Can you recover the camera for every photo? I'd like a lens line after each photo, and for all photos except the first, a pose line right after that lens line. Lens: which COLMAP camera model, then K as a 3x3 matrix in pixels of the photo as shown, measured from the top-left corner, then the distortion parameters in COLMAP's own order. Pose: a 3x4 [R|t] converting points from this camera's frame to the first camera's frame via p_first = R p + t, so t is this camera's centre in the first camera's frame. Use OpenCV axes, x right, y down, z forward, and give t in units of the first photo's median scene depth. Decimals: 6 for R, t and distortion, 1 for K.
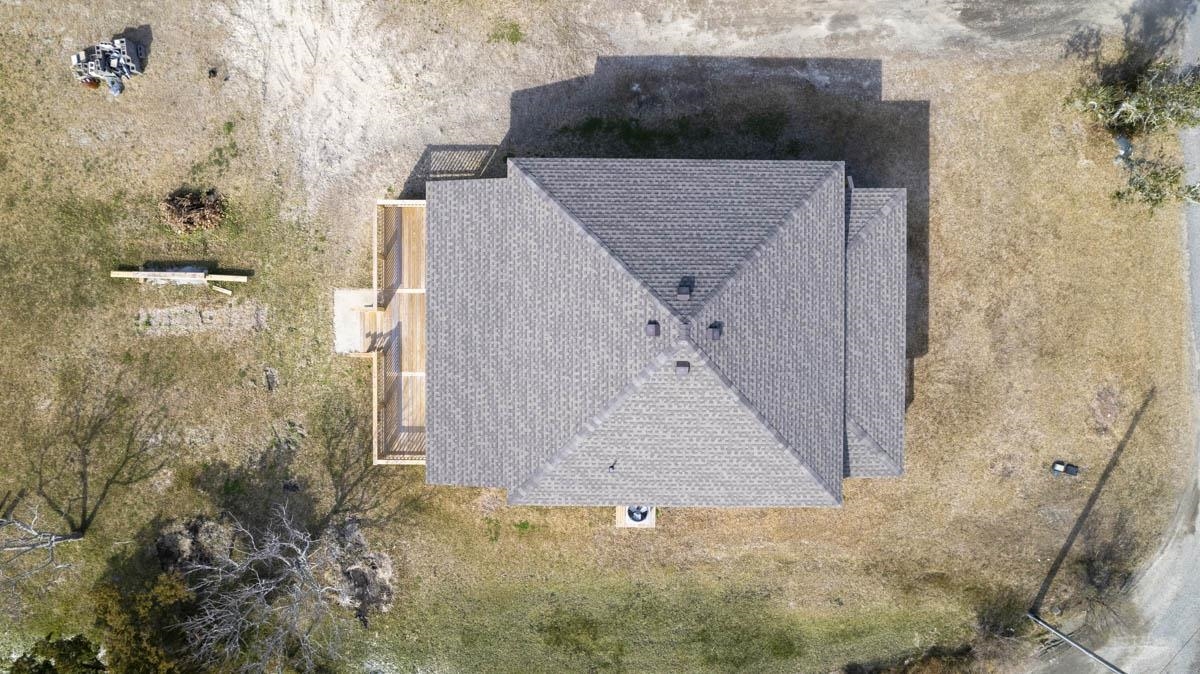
lens RADIAL K [[770.1, 0, 597.9], [0, 770.1, 340.2], [0, 0, 1]] dist [-0.076444, 0.064405]
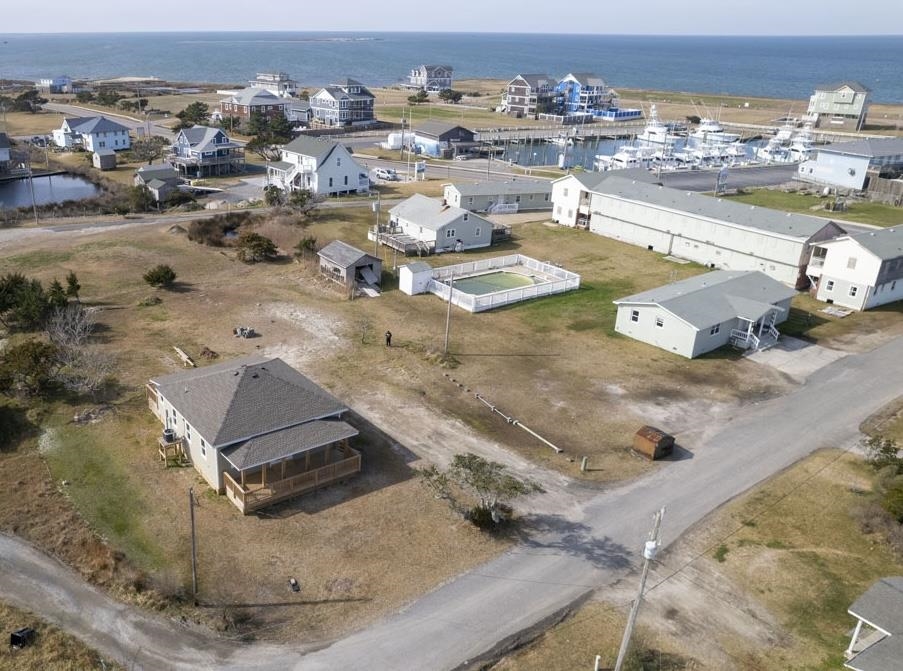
lens RADIAL K [[771.6, 0, 309.5], [0, 771.6, 336.5], [0, 0, 1]] dist [-0.074441, 0.063054]
pose [[0.525235, 0.317321, -0.789580, 1.709430], [-0.850807, 0.178359, -0.494284, 0.825658], [-0.016018, 0.931394, 0.363659, -0.035911]]
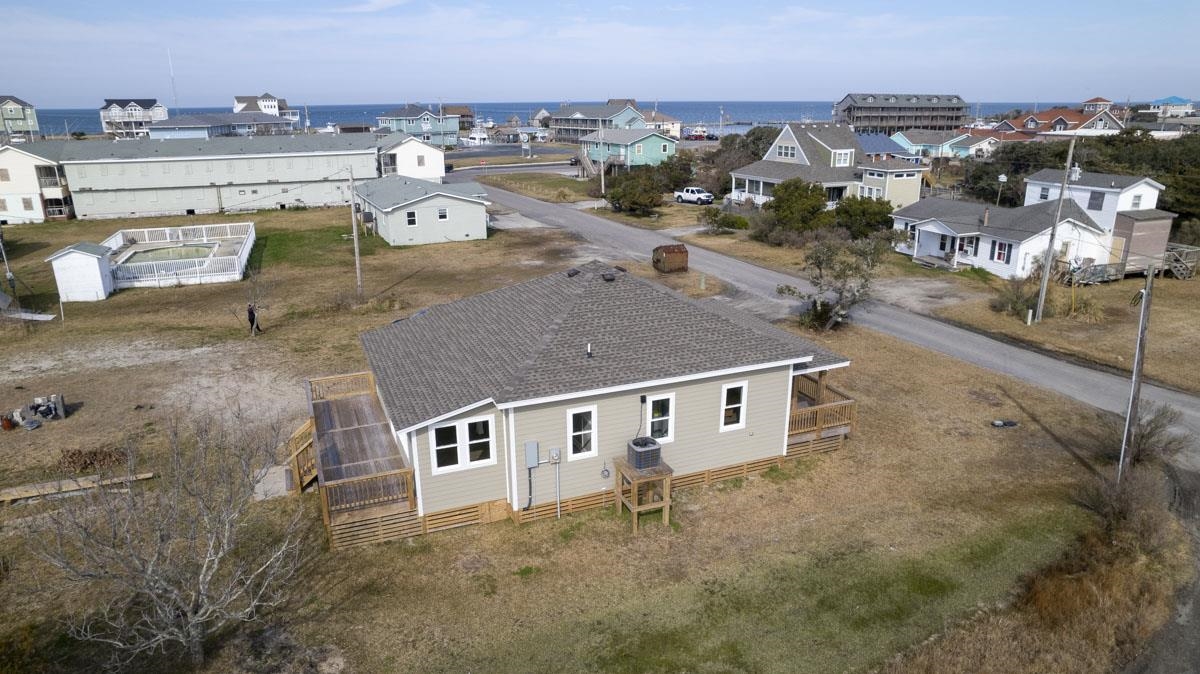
lens RADIAL K [[770.1, 0, 597.9], [0, 770.1, 340.2], [0, 0, 1]] dist [-0.076444, 0.064405]
pose [[0.922520, -0.122838, 0.365878, -0.273530], [0.385670, 0.257431, -0.885995, 0.859709], [0.014645, 0.958457, 0.284860, 0.581906]]
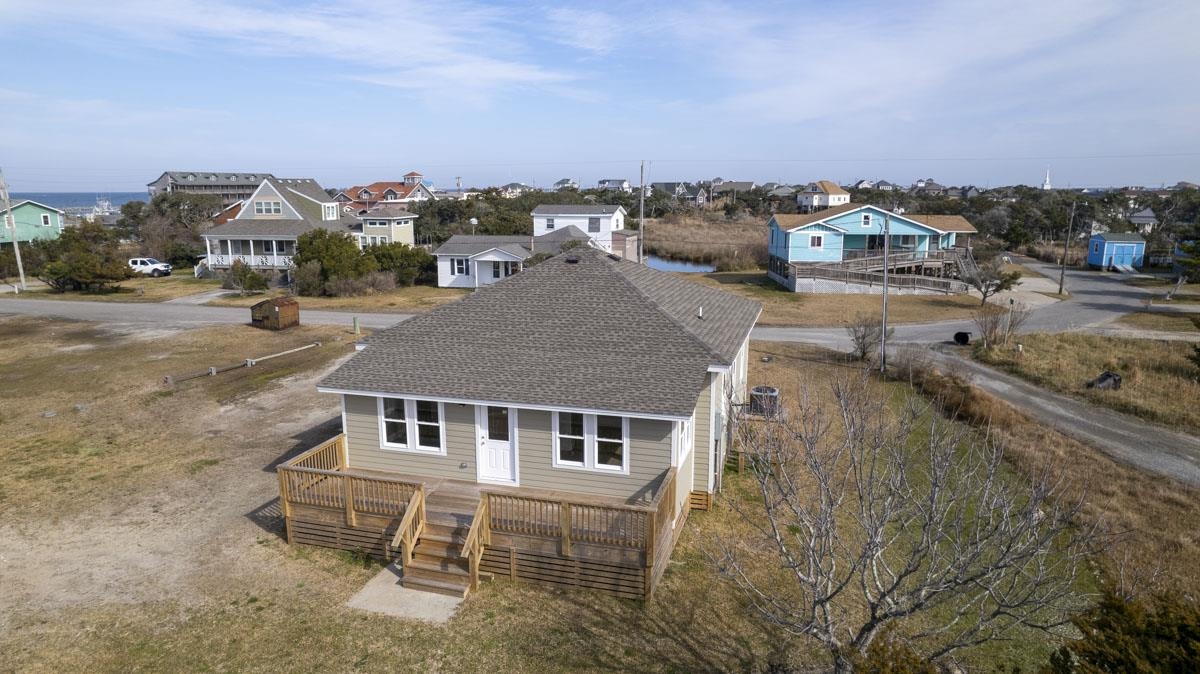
lens RADIAL K [[770.1, 0, 597.9], [0, 770.1, 340.2], [0, 0, 1]] dist [-0.076444, 0.064405]
pose [[0.274112, -0.190587, 0.942623, -0.766232], [0.961516, 0.035269, -0.272475, 0.255878], [0.018685, 0.981036, 0.192920, 0.694297]]
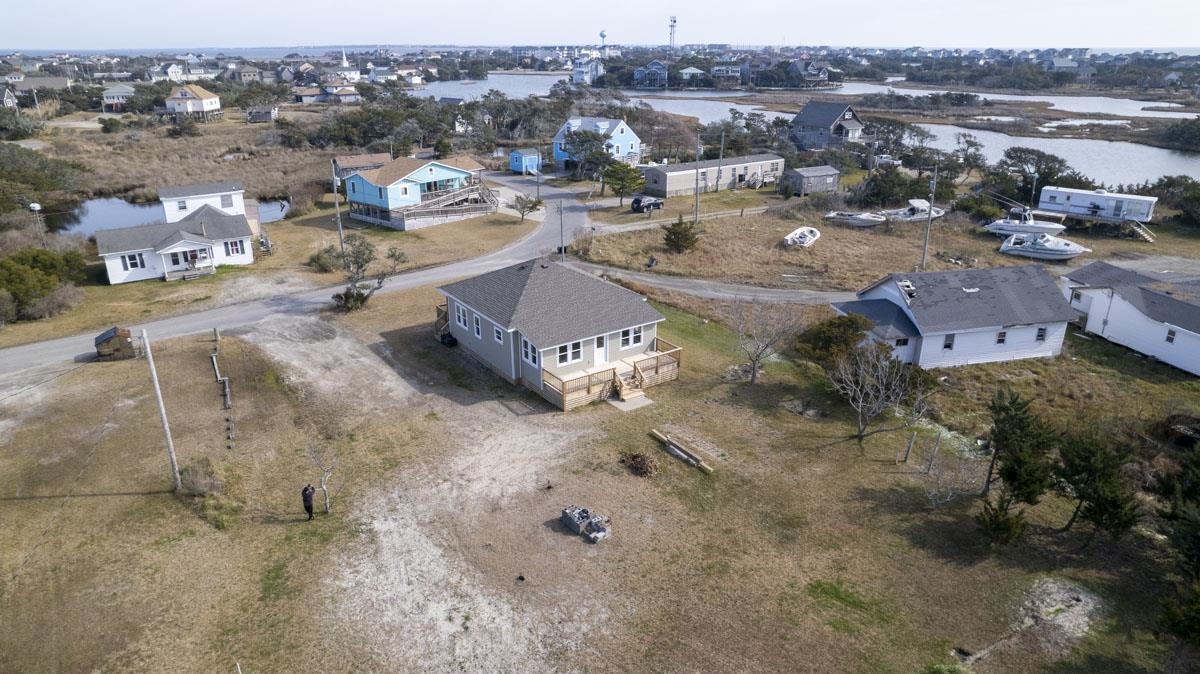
lens RADIAL K [[770.1, 0, 597.9], [0, 770.1, 340.2], [0, 0, 1]] dist [-0.076444, 0.064405]
pose [[-0.570998, -0.298701, 0.764683, -1.483323], [0.820823, -0.224213, 0.525336, -0.915559], [0.014533, 0.927635, 0.373206, 0.249266]]
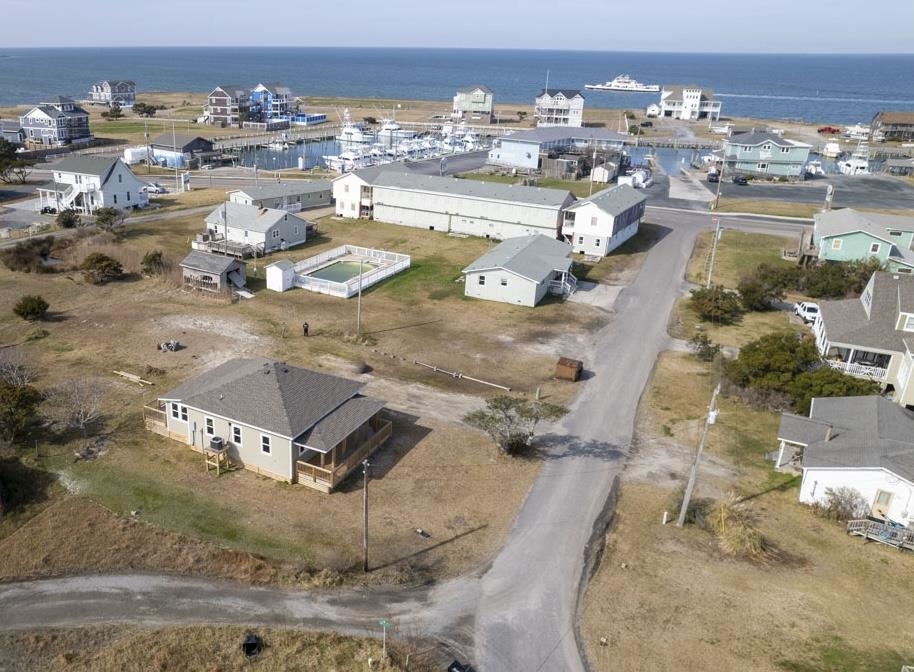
lens RADIAL K [[768.0, 0, 318.3], [0, 768.0, 335.3], [0, 0, 1]] dist [-0.048769, -0.004558]
pose [[0.851641, 0.189677, -0.488600, 1.195162], [-0.523952, 0.284060, -0.802985, 1.590207], [-0.013516, 0.939858, 0.341299, -0.029040]]
